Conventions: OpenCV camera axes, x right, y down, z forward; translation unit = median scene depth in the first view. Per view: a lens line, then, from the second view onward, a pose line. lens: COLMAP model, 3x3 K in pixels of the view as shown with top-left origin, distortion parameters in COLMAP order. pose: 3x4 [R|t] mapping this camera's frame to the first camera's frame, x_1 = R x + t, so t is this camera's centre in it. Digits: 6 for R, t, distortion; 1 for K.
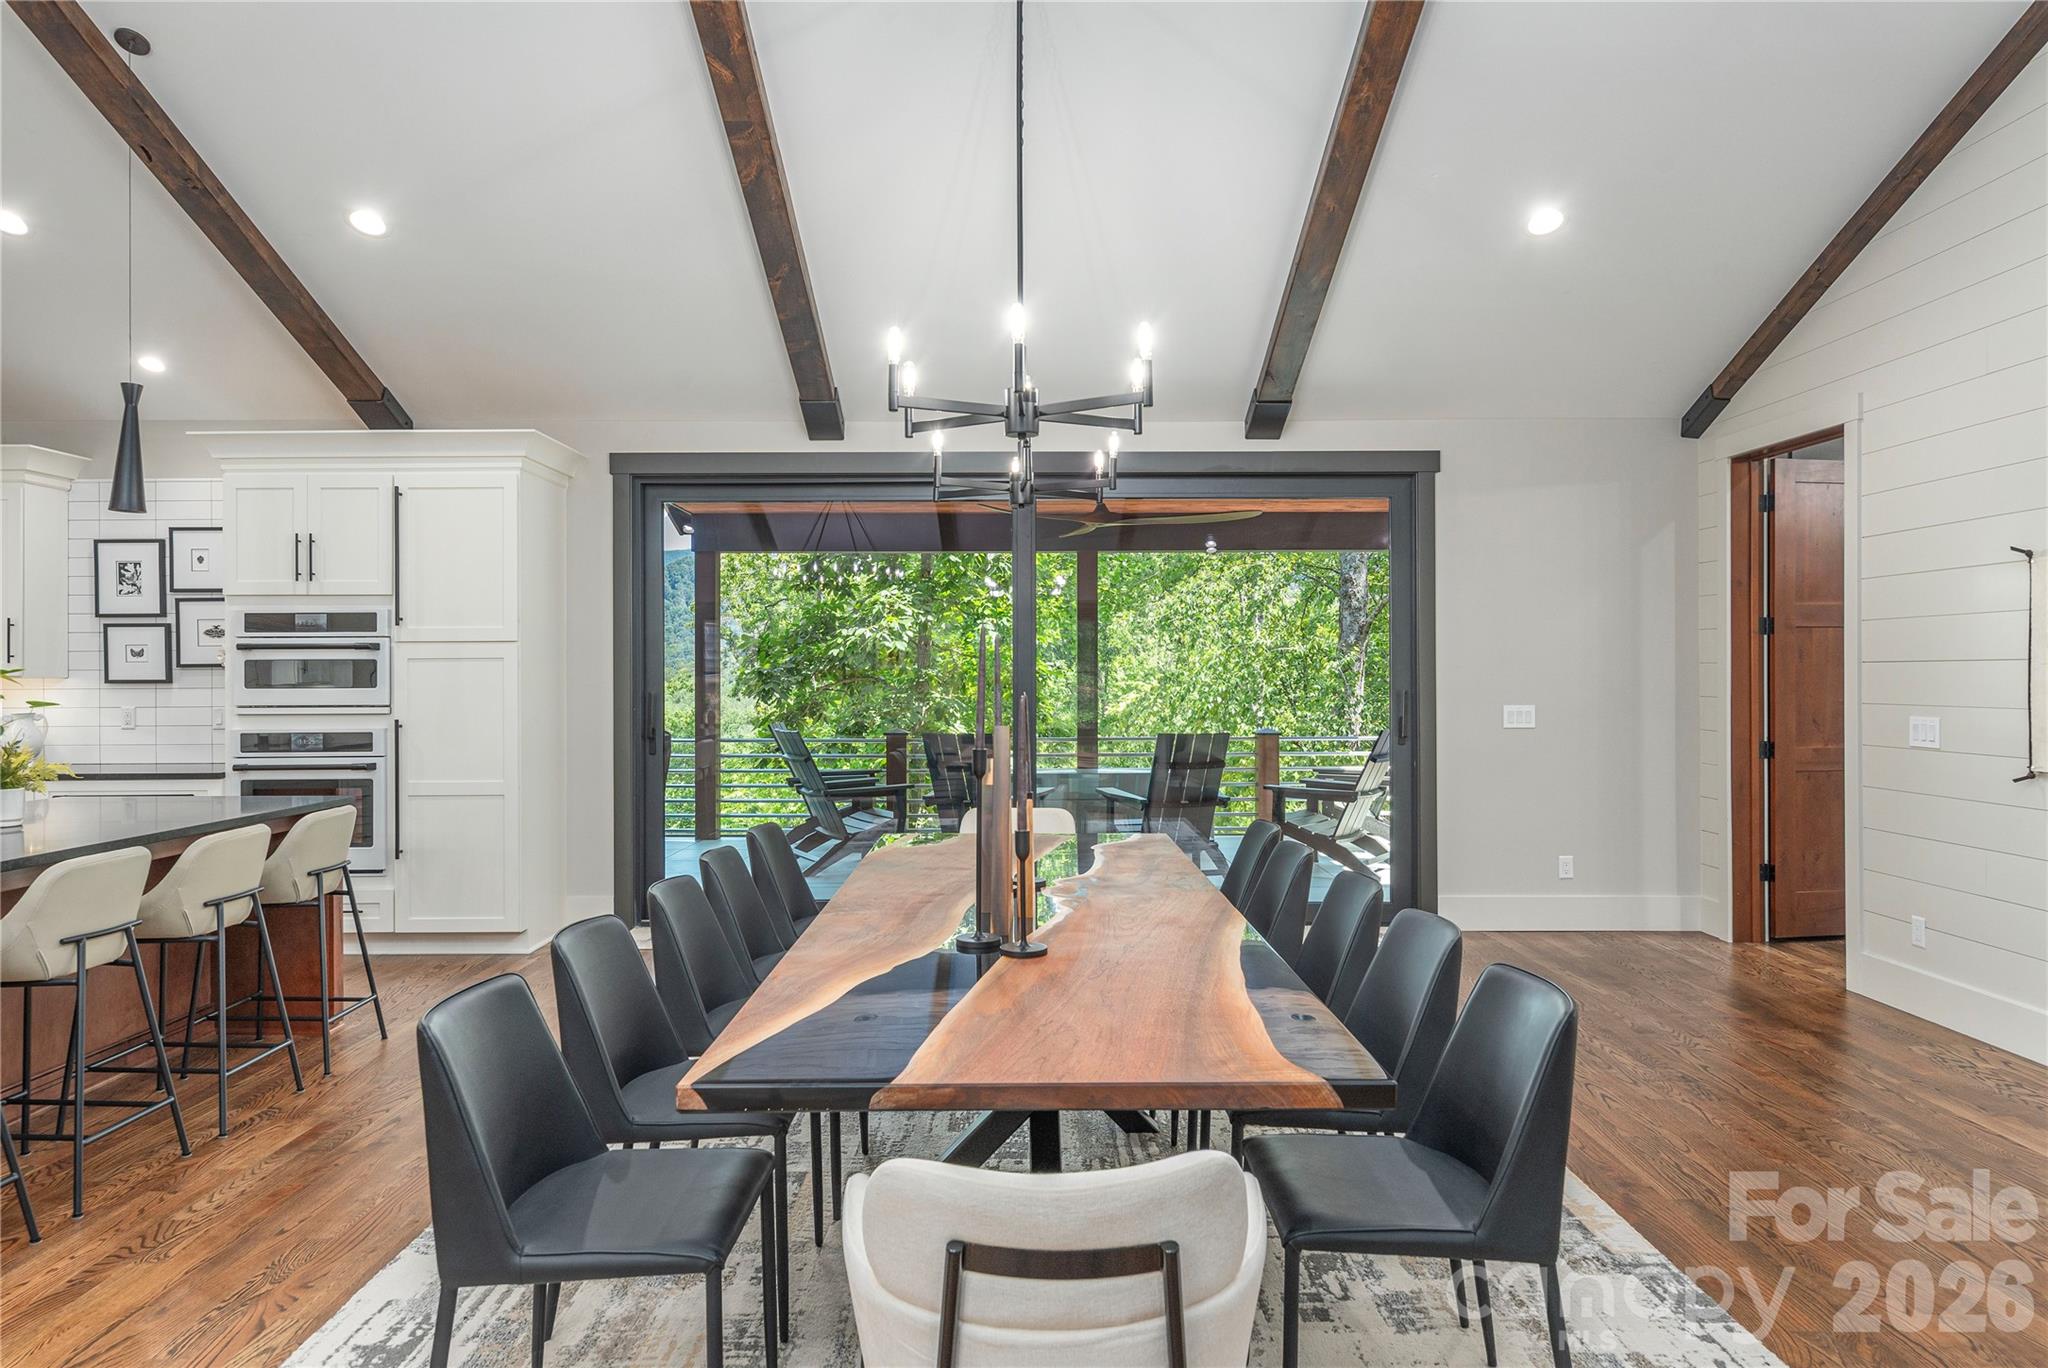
lens RADIAL K [[1264.4, 0, 1028.4], [0, 1264.4, 677.4], [0, 0, 1]] dist [-0.009100, 0.002006]
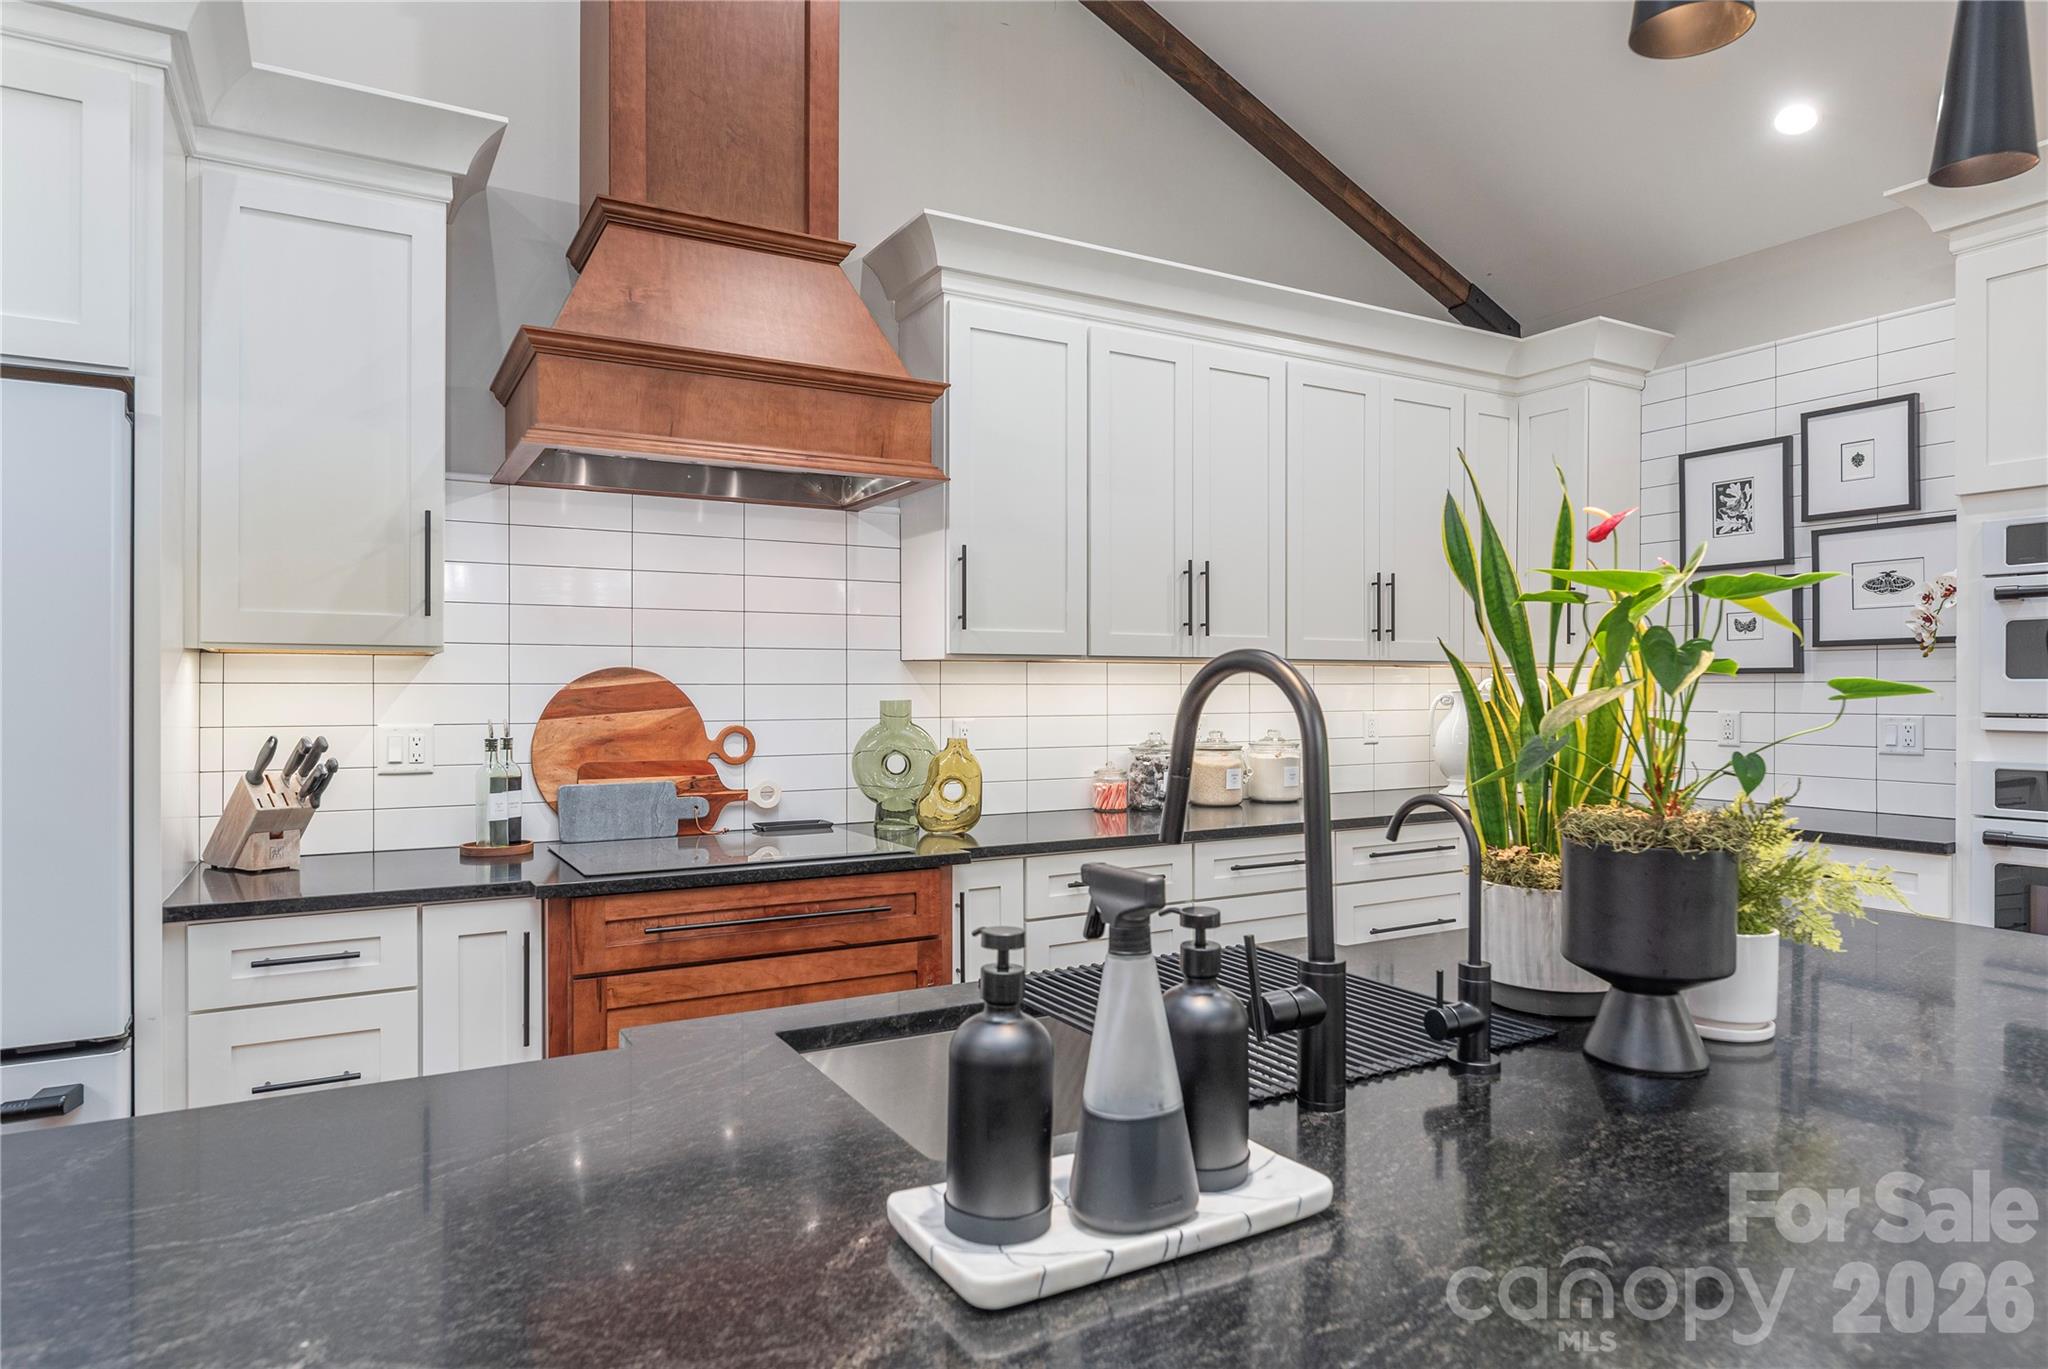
lens RADIAL K [[1197.1, 0, 1025.8], [0, 1197.1, 687.7], [0, 0, 1]] dist [0.002533, -0.007838]
pose [[0.500891, 0.004011, -0.865501, -0.373190], [-0.006082, 0.999981, 0.001114, 0.012994], [0.865489, 0.004706, 0.500906, 0.394681]]
